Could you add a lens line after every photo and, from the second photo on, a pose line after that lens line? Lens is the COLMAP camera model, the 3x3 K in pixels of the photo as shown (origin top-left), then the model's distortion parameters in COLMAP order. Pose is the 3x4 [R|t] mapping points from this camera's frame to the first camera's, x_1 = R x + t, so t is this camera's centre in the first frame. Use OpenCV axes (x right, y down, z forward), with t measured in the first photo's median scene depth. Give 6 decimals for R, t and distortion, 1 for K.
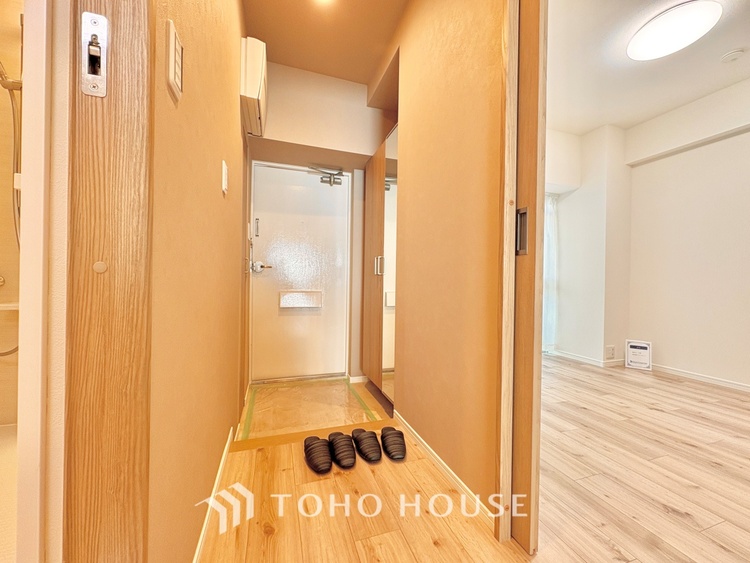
lens RADIAL K [[298.5, 0, 375.0], [0, 298.5, 281.5], [0, 0, 1]] dist [0.001721, -0.000088]
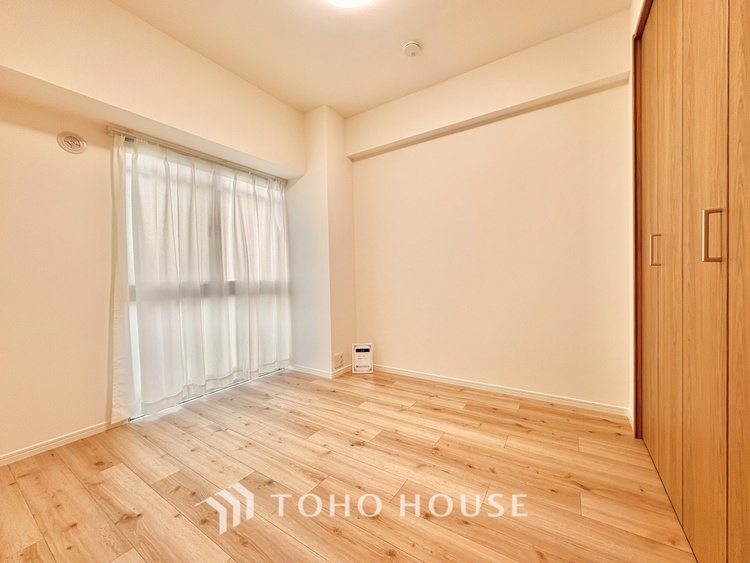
lens RADIAL K [[298.5, 0, 375.0], [0, 298.5, 281.5], [0, 0, 1]] dist [0.001721, -0.000088]
pose [[0.787700, -0.043211, 0.614541, 0.348493], [0.035141, 0.999064, 0.025206, -0.023786], [-0.615056, 0.001741, 0.788482, 0.230184]]
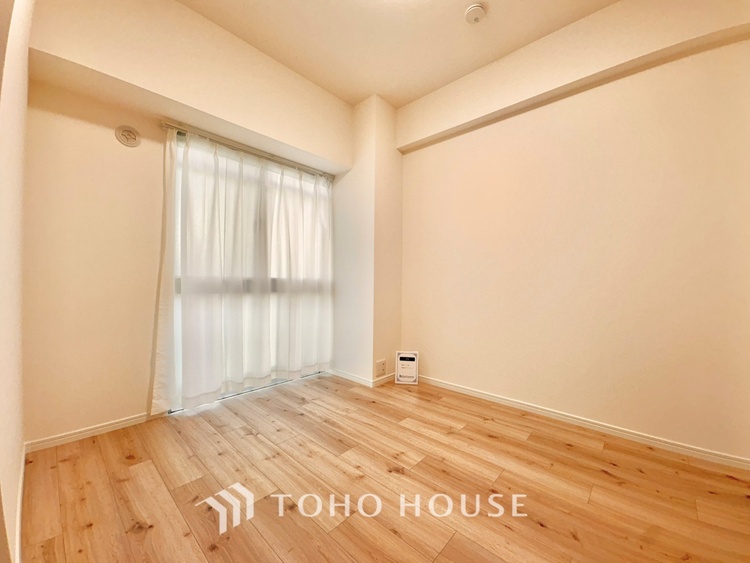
lens RADIAL K [[298.5, 0, 375.0], [0, 298.5, 281.5], [0, 0, 1]] dist [0.001721, -0.000088]
pose [[0.877251, -0.005714, 0.479998, 0.398824], [0.004784, 0.999984, 0.003162, -0.008478], [-0.480008, -0.000478, 0.877264, 0.292483]]
